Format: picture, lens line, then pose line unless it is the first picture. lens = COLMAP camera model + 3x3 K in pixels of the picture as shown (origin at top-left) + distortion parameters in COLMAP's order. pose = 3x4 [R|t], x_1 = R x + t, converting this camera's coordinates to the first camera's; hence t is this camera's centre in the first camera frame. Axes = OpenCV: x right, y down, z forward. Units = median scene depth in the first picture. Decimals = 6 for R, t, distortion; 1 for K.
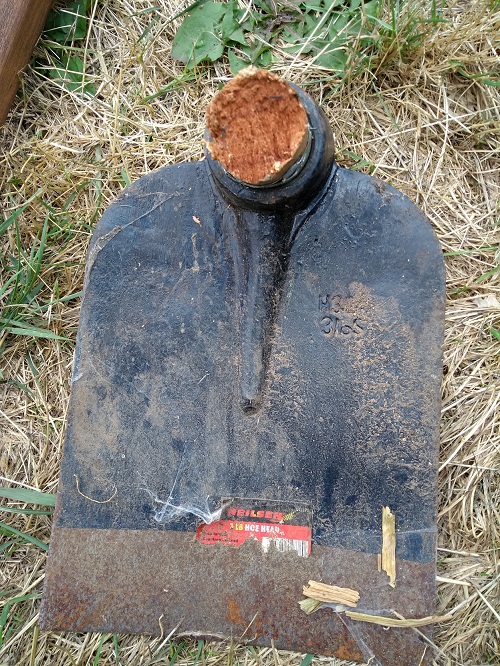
lens RADIAL K [[526.5, 0, 243.9], [0, 526.5, 330.5], [0, 0, 1]] dist [0.089635, -0.130948]
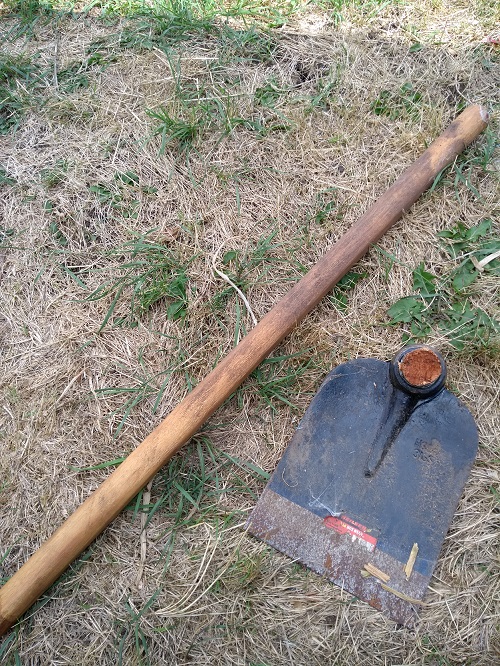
lens RADIAL K [[526.5, 0, 243.9], [0, 526.5, 330.5], [0, 0, 1]] dist [0.089635, -0.130948]
pose [[0.914036, 0.374111, -0.156777, -0.333719], [-0.400913, 0.891986, -0.208878, 0.281558], [0.061699, 0.253775, 0.965293, -1.273890]]
